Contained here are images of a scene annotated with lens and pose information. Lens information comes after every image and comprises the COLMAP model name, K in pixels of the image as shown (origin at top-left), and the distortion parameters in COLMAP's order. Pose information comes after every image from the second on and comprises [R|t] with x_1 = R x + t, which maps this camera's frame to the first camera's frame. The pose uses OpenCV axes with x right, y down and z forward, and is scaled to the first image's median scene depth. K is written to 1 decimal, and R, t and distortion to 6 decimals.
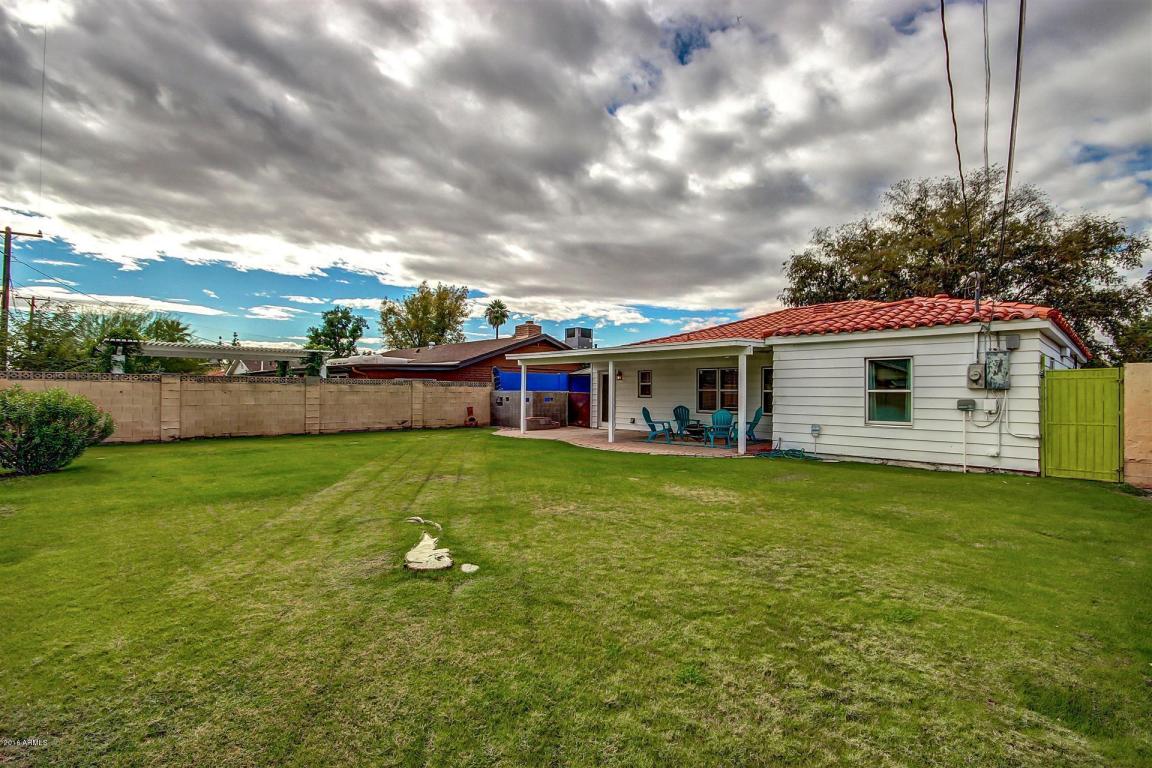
lens RADIAL K [[537.3, 0, 580.3], [0, 537.3, 385.5], [0, 0, 1]] dist [0.000427, -0.002852]
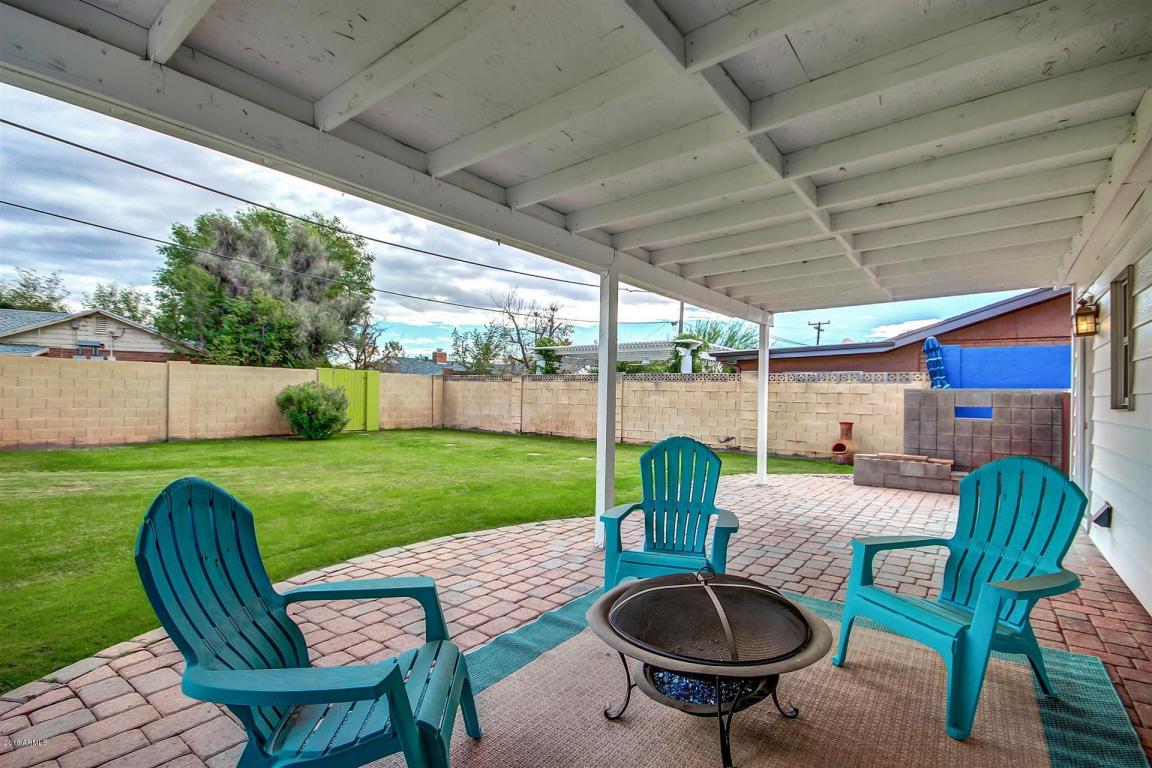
lens RADIAL K [[537.3, 0, 580.5], [0, 537.3, 390.6], [0, 0, 1]] dist [0.000427, -0.002852]
pose [[0.149090, -0.011646, -0.988755, 0.308700], [-0.006868, 0.999894, -0.012813, 0.022256], [0.988800, 0.008701, 0.148994, 0.819272]]
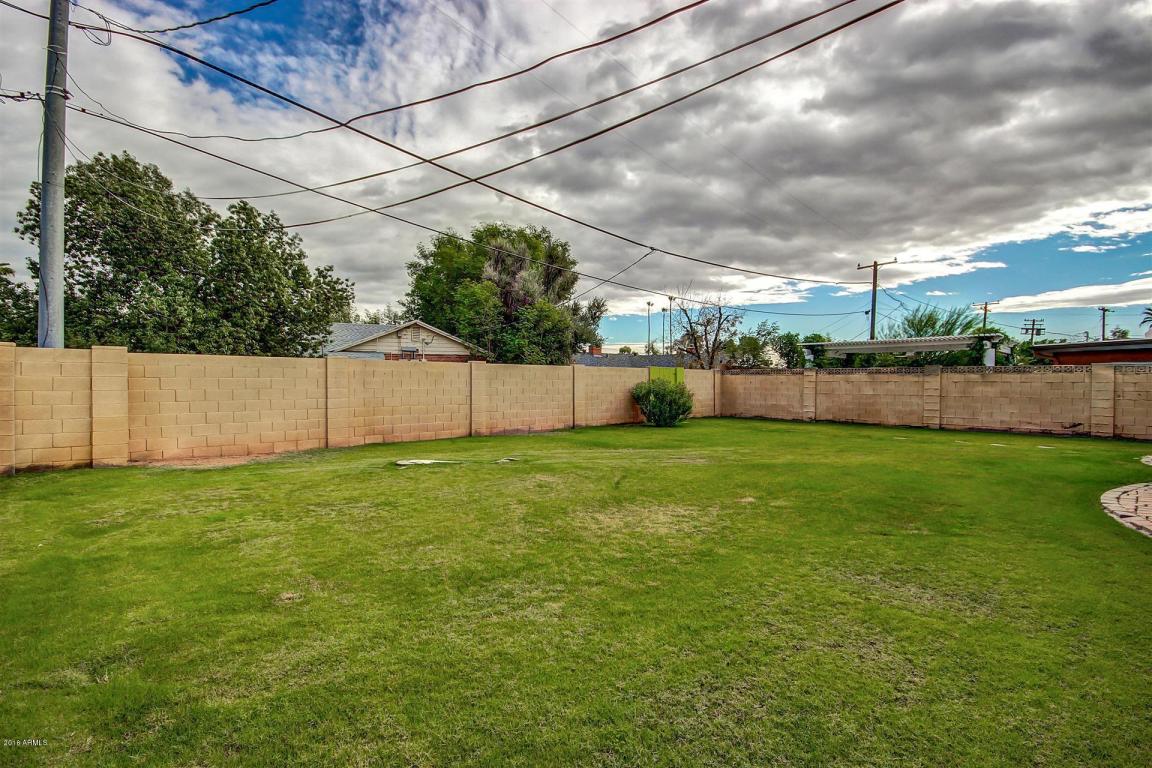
lens RADIAL K [[537.3, 0, 576.9], [0, 537.3, 381.4], [0, 0, 1]] dist [0.000427, -0.002852]
pose [[-0.009610, -0.006489, -0.999933, 0.426148], [0.007222, 0.999952, -0.006558, 0.011772], [0.999928, -0.007285, -0.009563, 0.397562]]
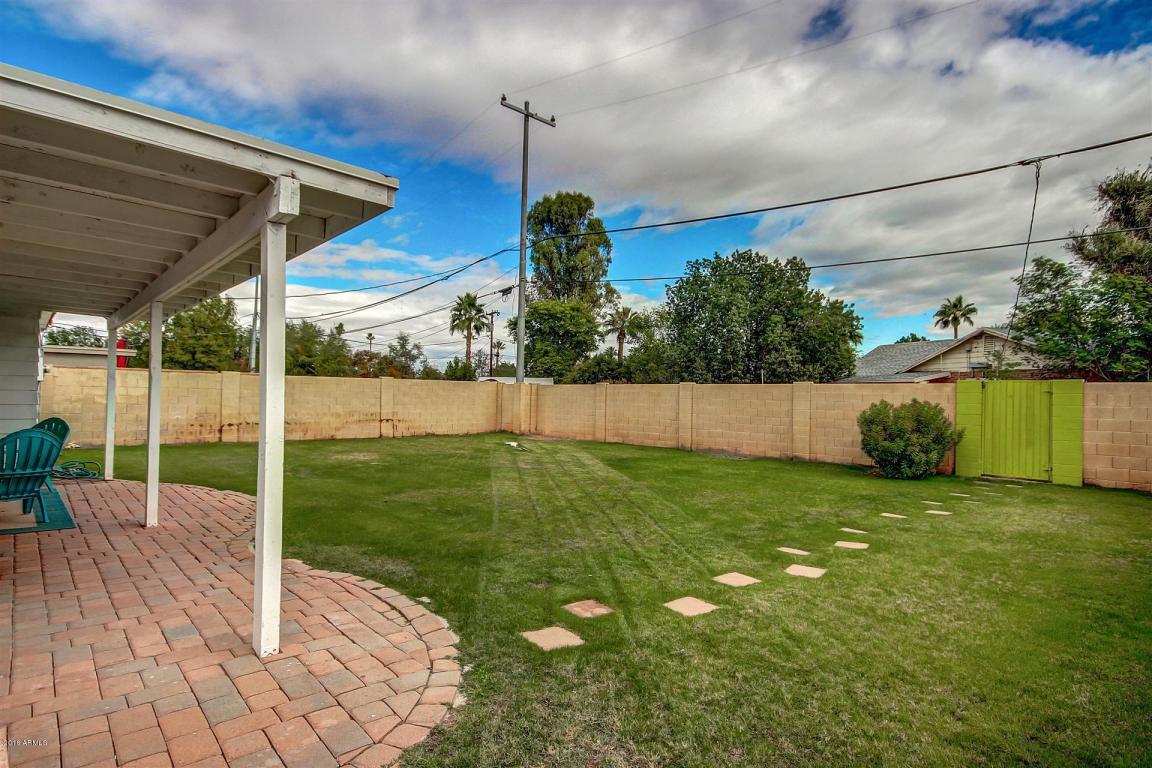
lens RADIAL K [[605.9, 0, 580.2], [0, 605.9, 388.8], [0, 0, 1]] dist [0.006907, 0.001837]
pose [[-0.999225, -0.026752, 0.028857, -0.207362], [-0.027440, 0.999342, -0.023731, 0.014943], [-0.028204, -0.024505, -0.999302, 1.226498]]
